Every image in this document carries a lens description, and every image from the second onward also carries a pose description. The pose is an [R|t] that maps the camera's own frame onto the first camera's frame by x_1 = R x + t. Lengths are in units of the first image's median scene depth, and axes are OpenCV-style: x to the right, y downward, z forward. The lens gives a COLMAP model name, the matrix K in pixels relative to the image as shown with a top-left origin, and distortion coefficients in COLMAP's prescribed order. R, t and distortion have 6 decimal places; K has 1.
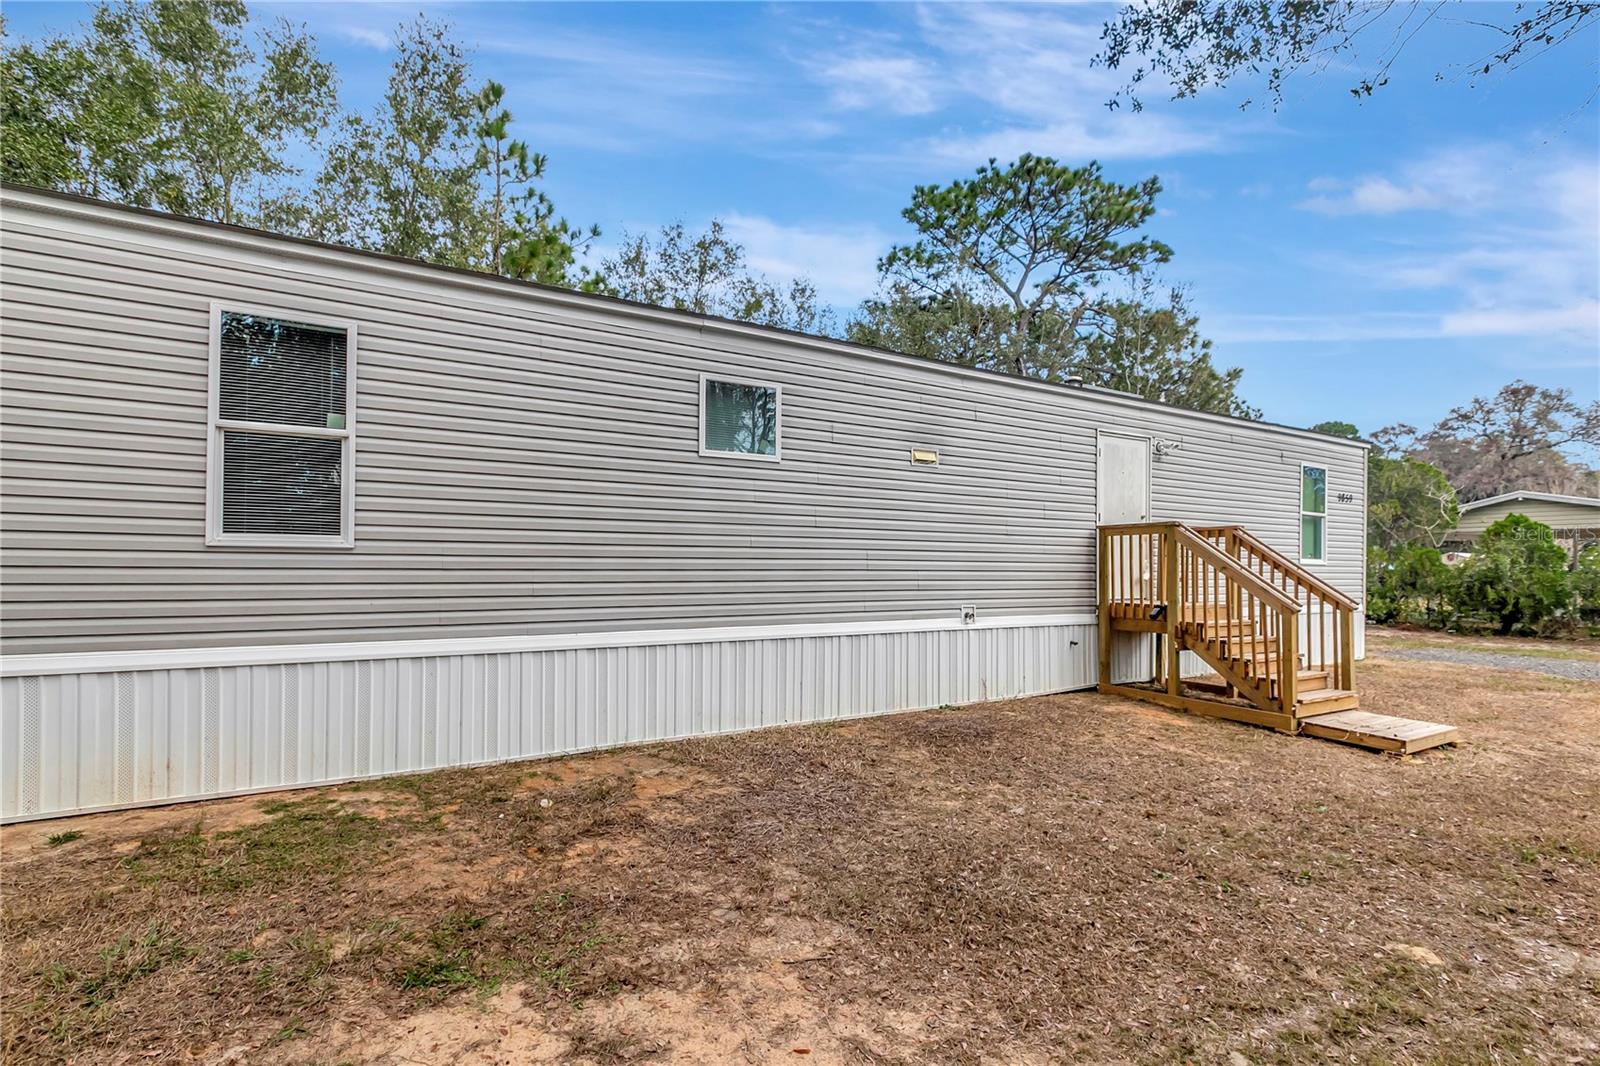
lens RADIAL K [[727.6, 0, 767.7], [0, 727.6, 556.6], [0, 0, 1]] dist [0.000812, 0.000038]
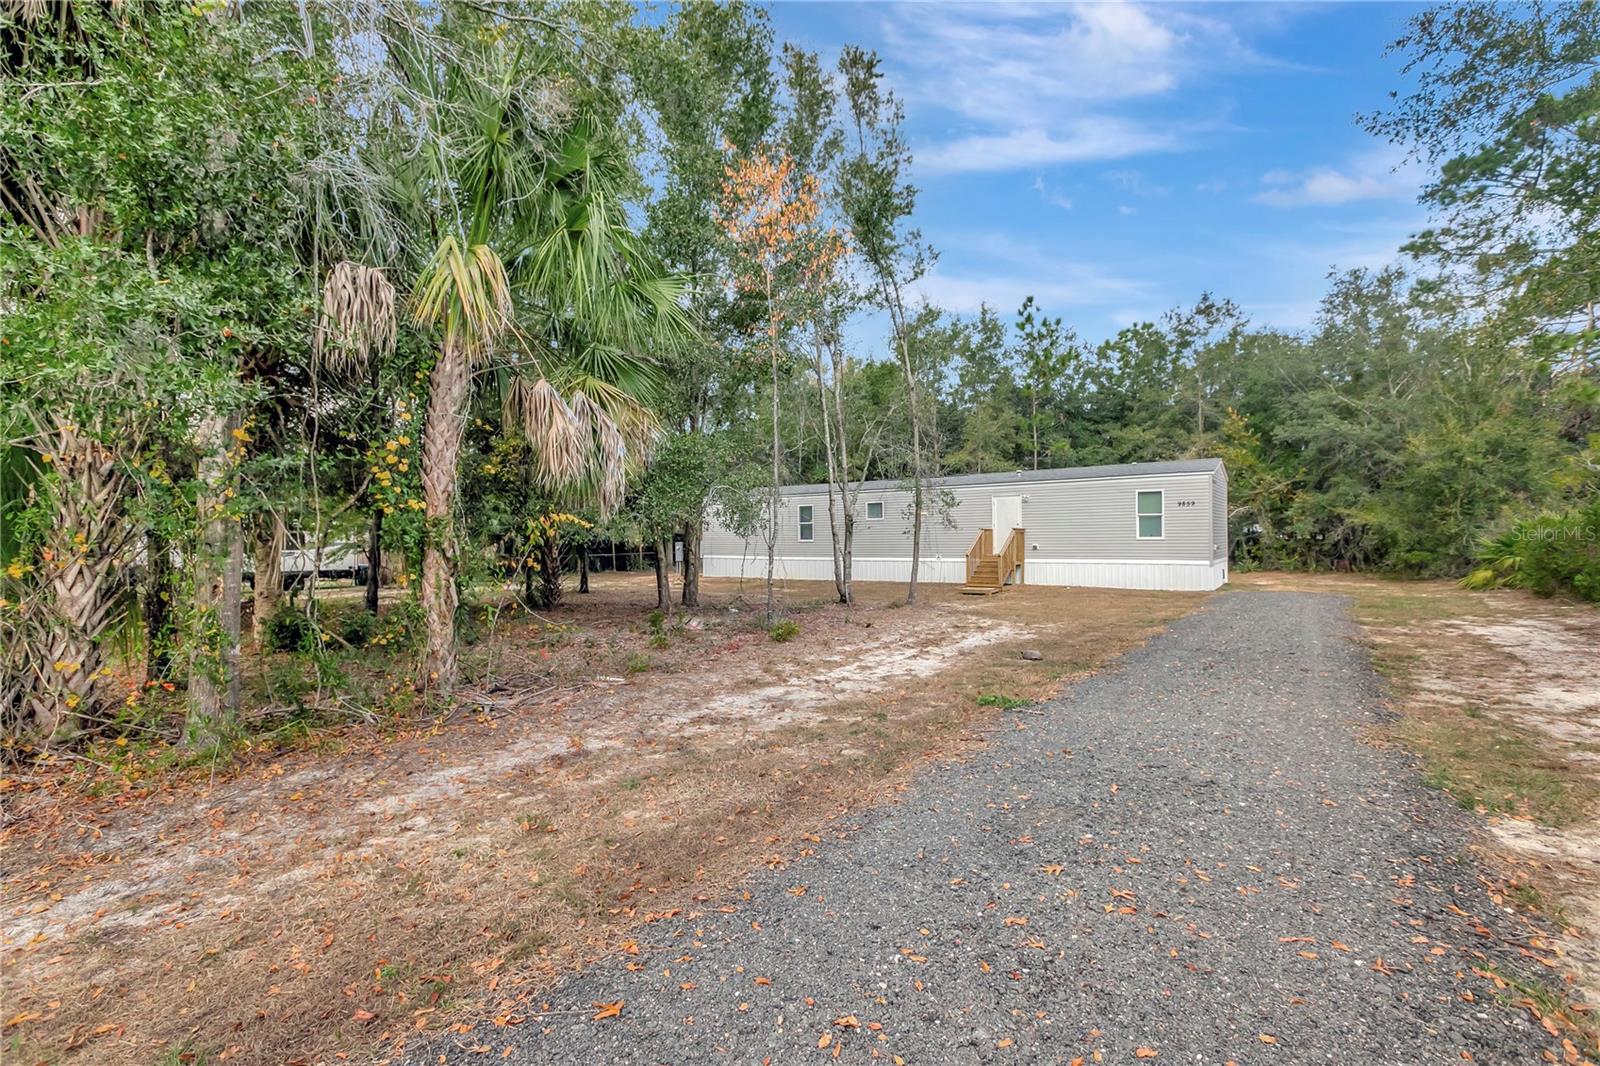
lens RADIAL K [[702.4, 0, 787.5], [0, 702.4, 542.8], [0, 0, 1]] dist [0.001177, -0.000858]
pose [[0.396080, -0.010037, -0.918161, 3.169841], [0.020199, 0.999794, -0.002215, 0.005019], [0.917994, -0.017669, 0.396201, -1.015729]]
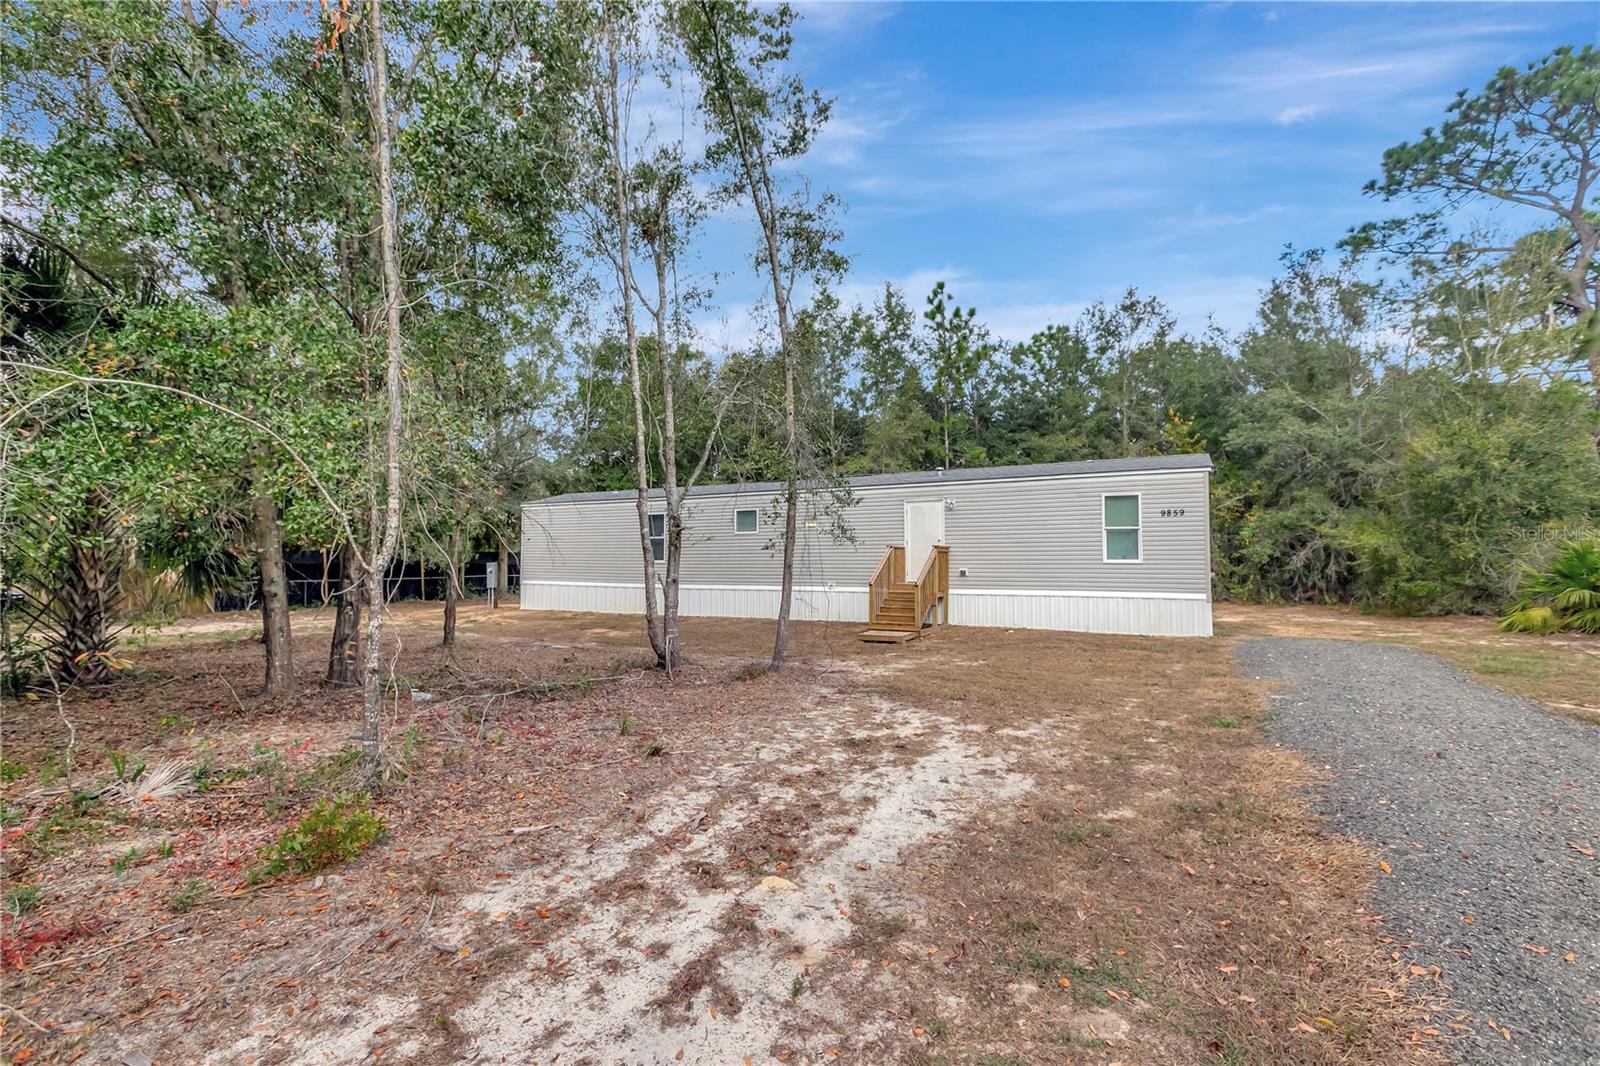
lens RADIAL K [[702.4, 0, 787.5], [0, 702.4, 542.8], [0, 0, 1]] dist [0.001177, -0.000858]
pose [[0.517379, -0.035089, -0.855037, 2.356017], [0.013310, 0.999368, -0.032959, 0.010966], [0.855653, 0.005671, 0.517519, -0.397209]]
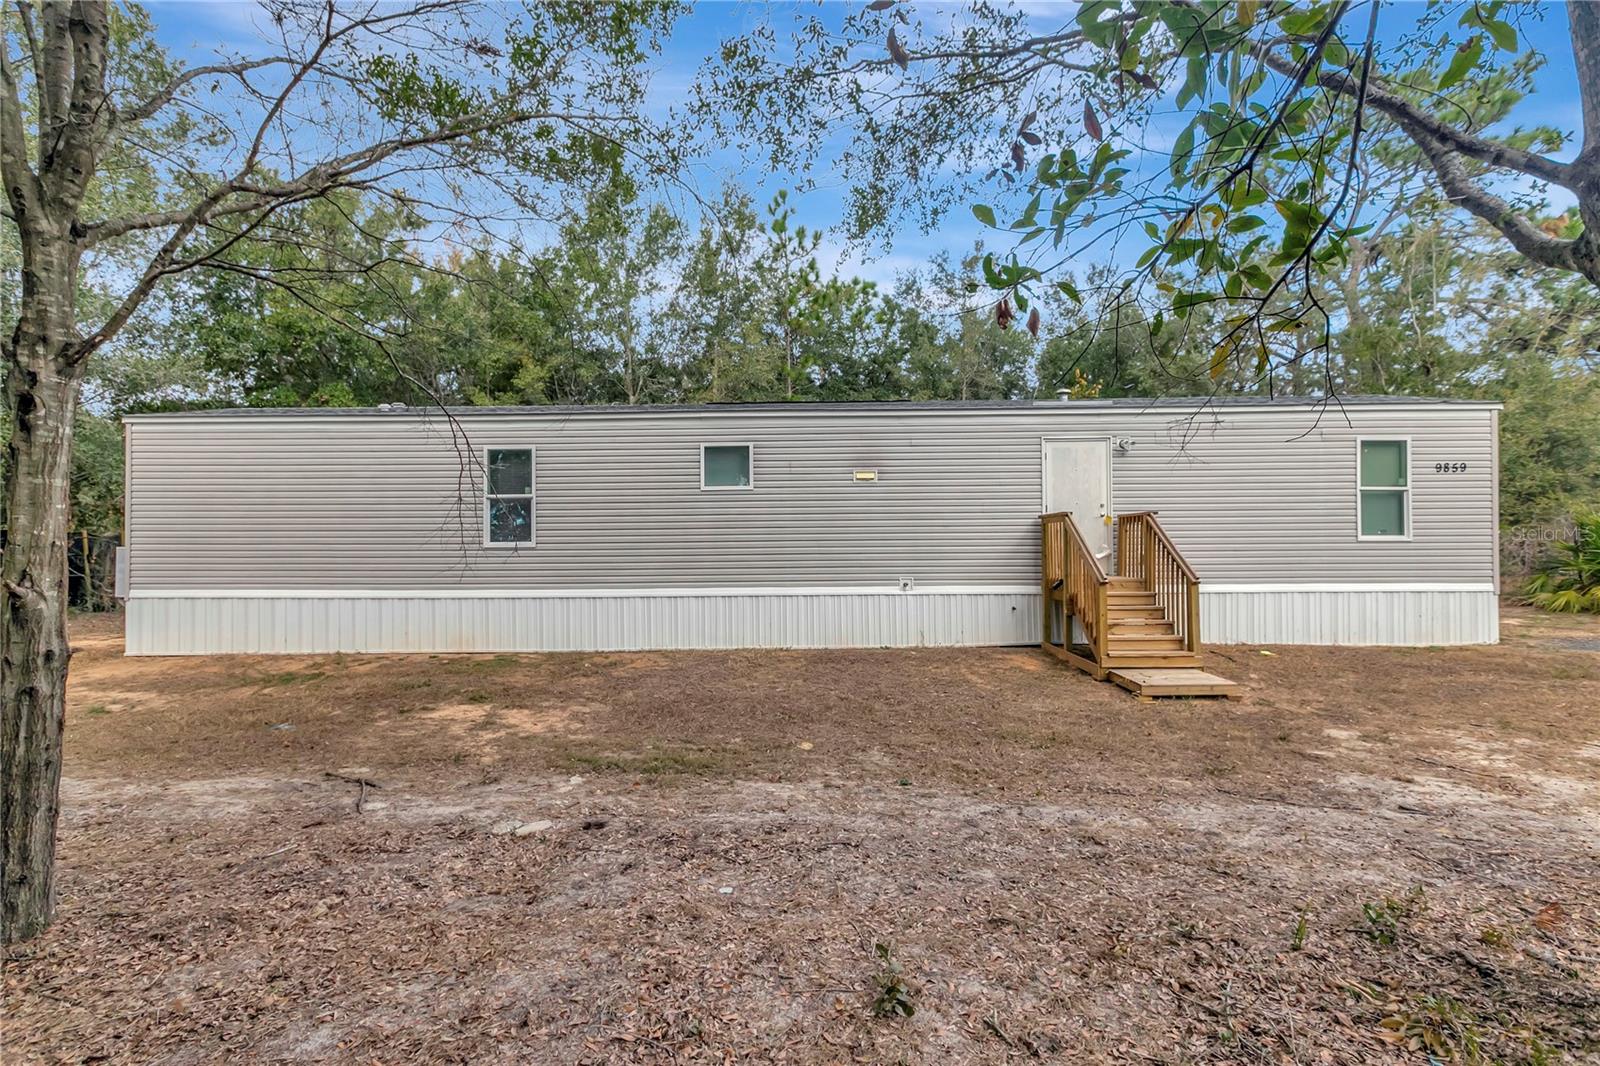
lens RADIAL K [[702.4, 0, 787.5], [0, 702.4, 542.8], [0, 0, 1]] dist [0.001177, -0.000858]
pose [[0.856625, -0.018056, -0.515623, 0.805229], [0.021611, 0.999766, 0.000894, -0.007038], [0.515487, -0.011908, 0.856815, -0.295733]]
